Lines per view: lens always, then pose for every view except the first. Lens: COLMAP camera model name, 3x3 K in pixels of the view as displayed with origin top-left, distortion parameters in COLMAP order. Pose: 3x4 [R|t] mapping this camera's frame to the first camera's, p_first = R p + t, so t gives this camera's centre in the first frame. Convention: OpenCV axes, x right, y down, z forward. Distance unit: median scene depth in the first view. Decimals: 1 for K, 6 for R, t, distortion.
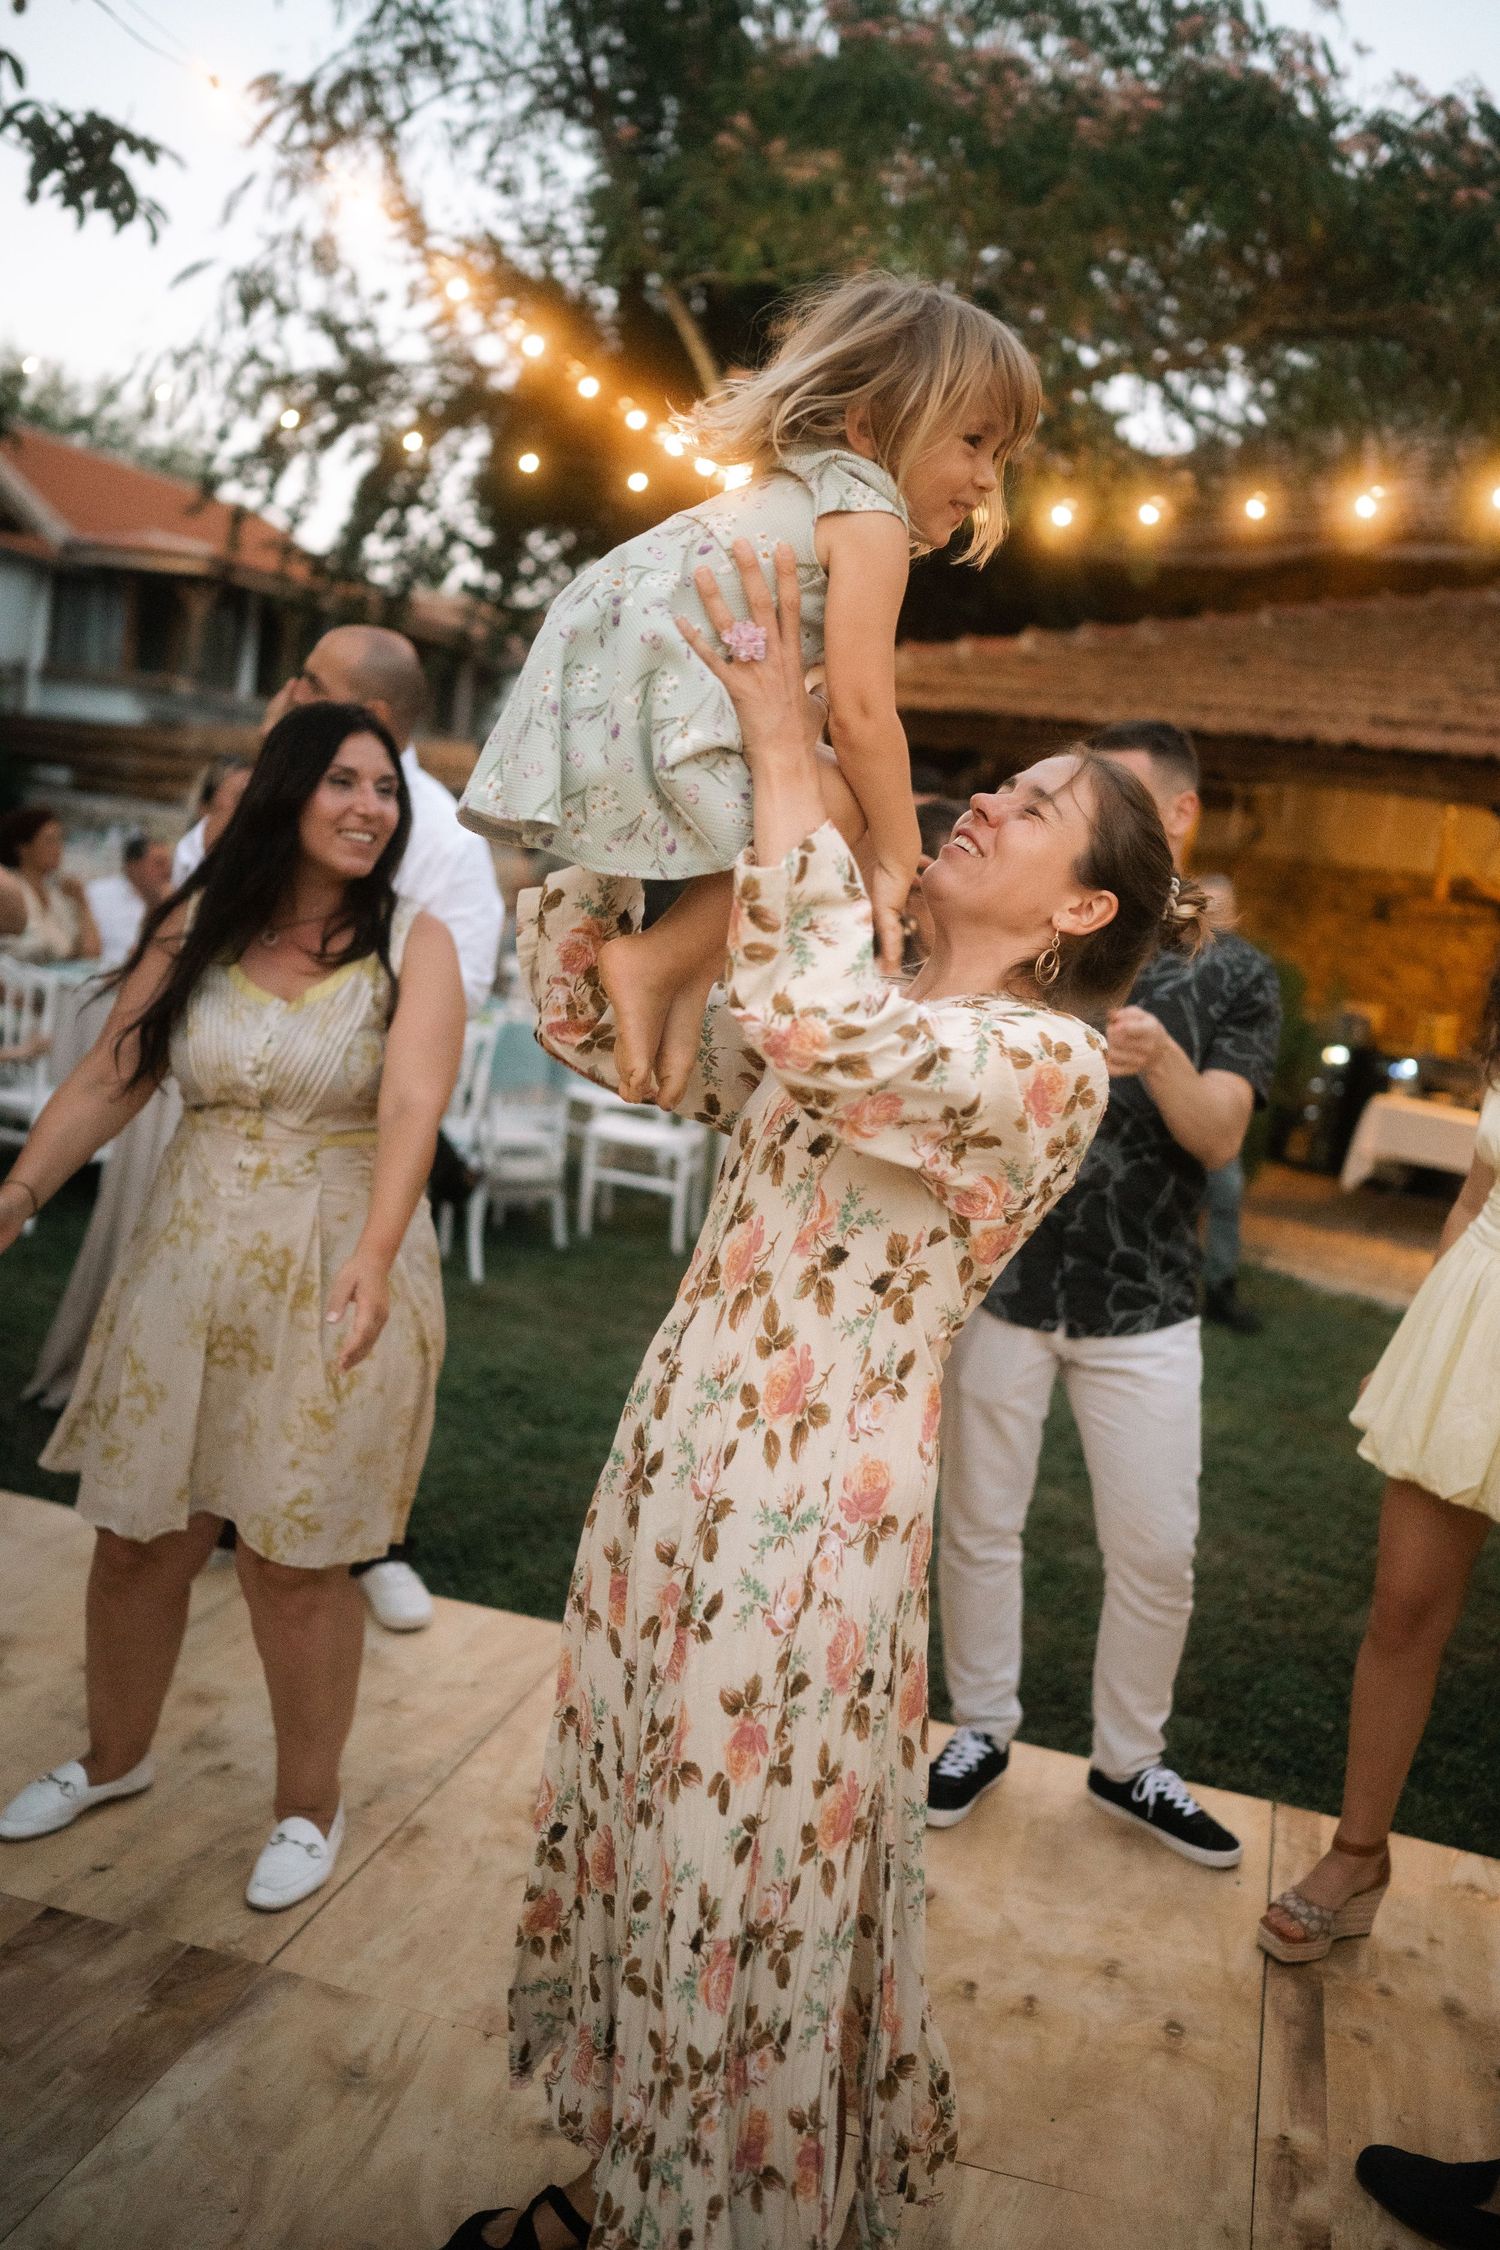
lens RADIAL K [[2119.9, 0, 752.6], [0, 2119.9, 1120.7], [0, 0, 1]] dist [0.004590, 0.012008]
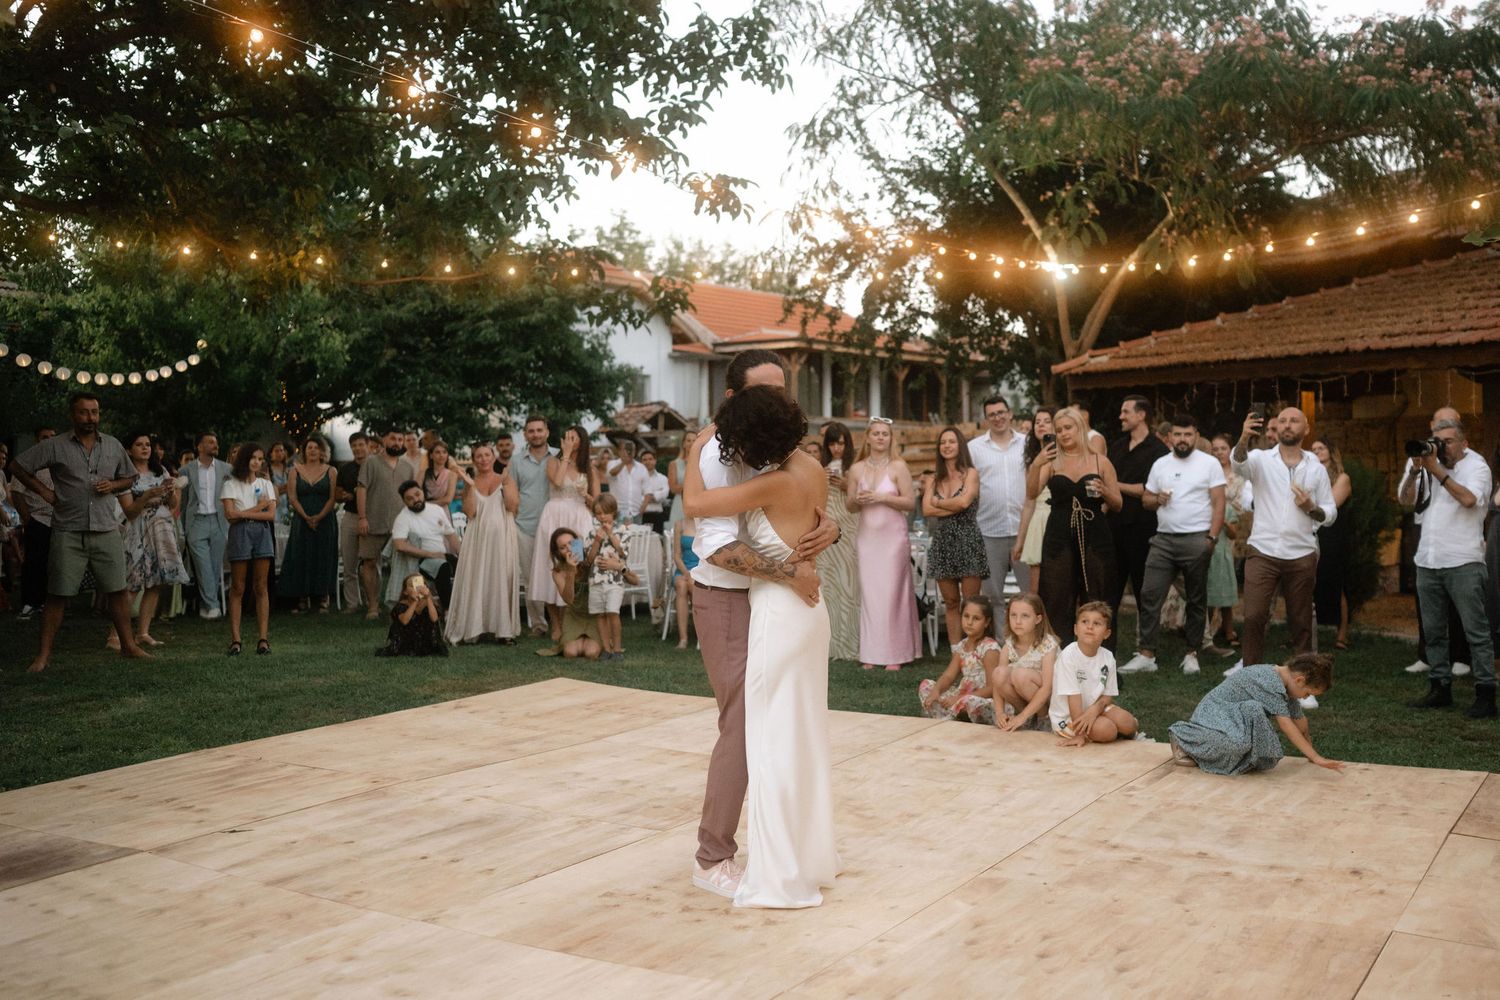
lens RADIAL K [[1506.3, 0, 781.9], [0, 1506.3, 415.5], [0, 0, 1]] dist [0.005289, 0.012015]
pose [[0.953793, -0.147949, -0.261514, 0.089663], [0.097199, 0.975497, -0.197376, 0.069021], [0.284308, 0.162837, 0.944803, -0.301473]]
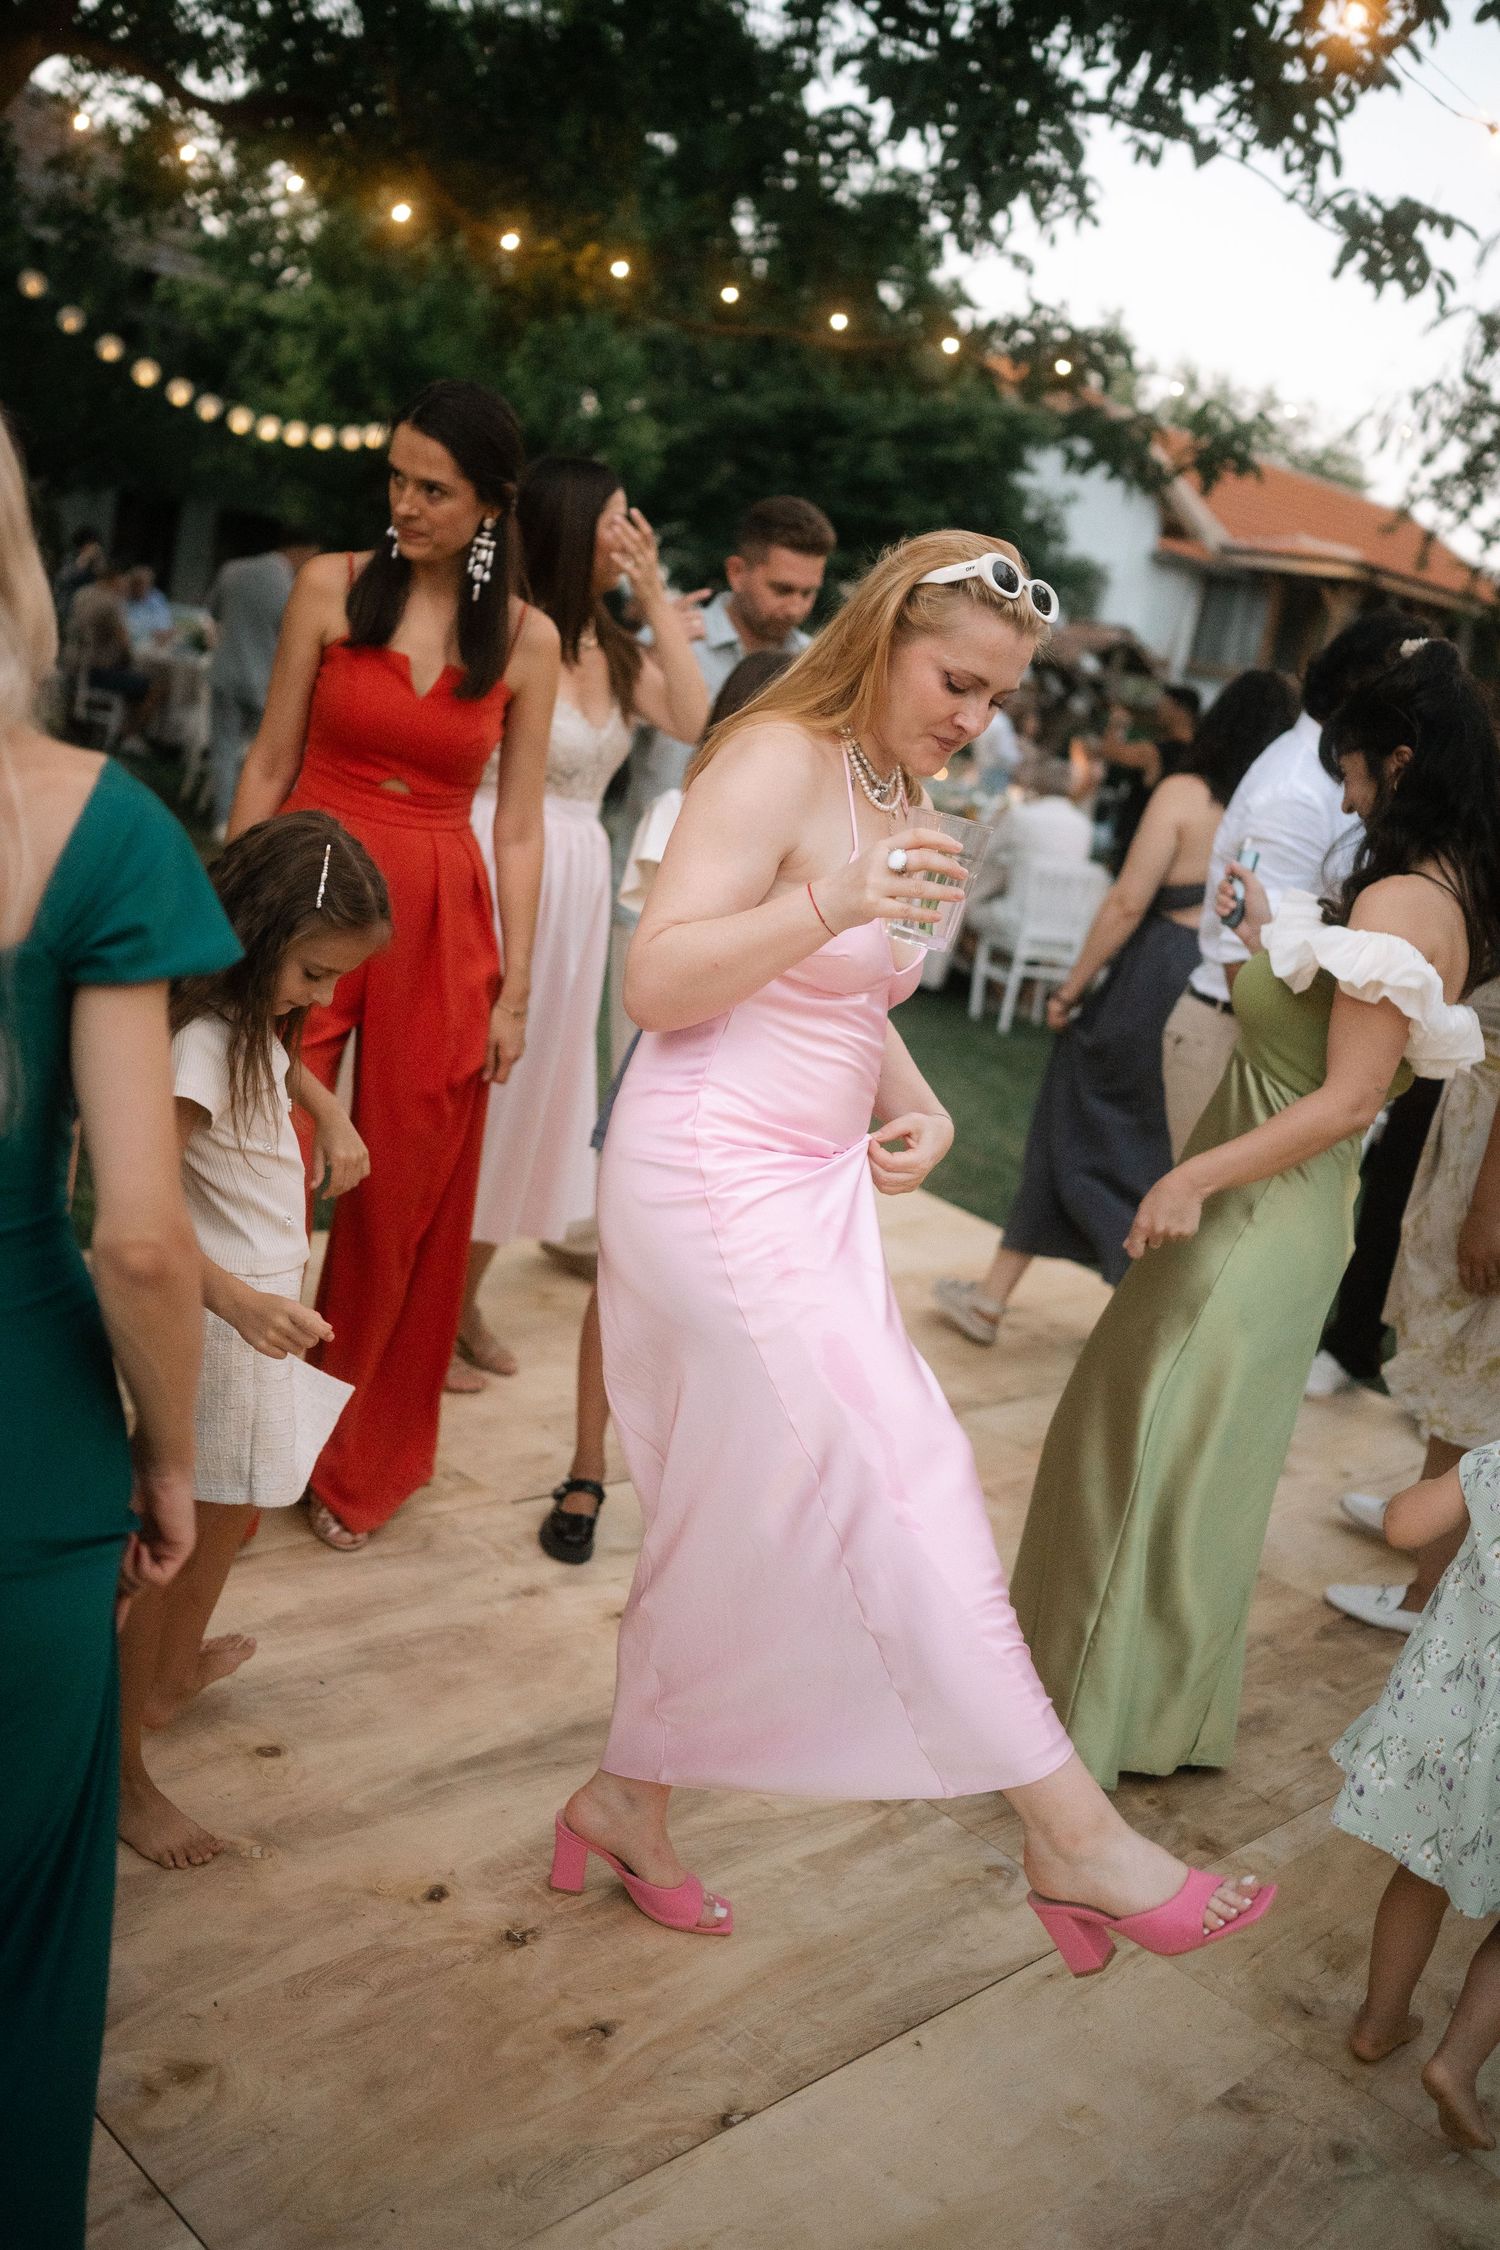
lens RADIAL K [[2111.6, 0, 750.4], [0, 2111.6, 1125.1], [0, 0, 1]] dist [-0.005466, 0.009371]
pose [[0.875952, 0.133361, -0.463597, -0.017540], [-0.131234, 0.990660, 0.037015, 0.012449], [0.464204, 0.028417, 0.885272, -0.090341]]
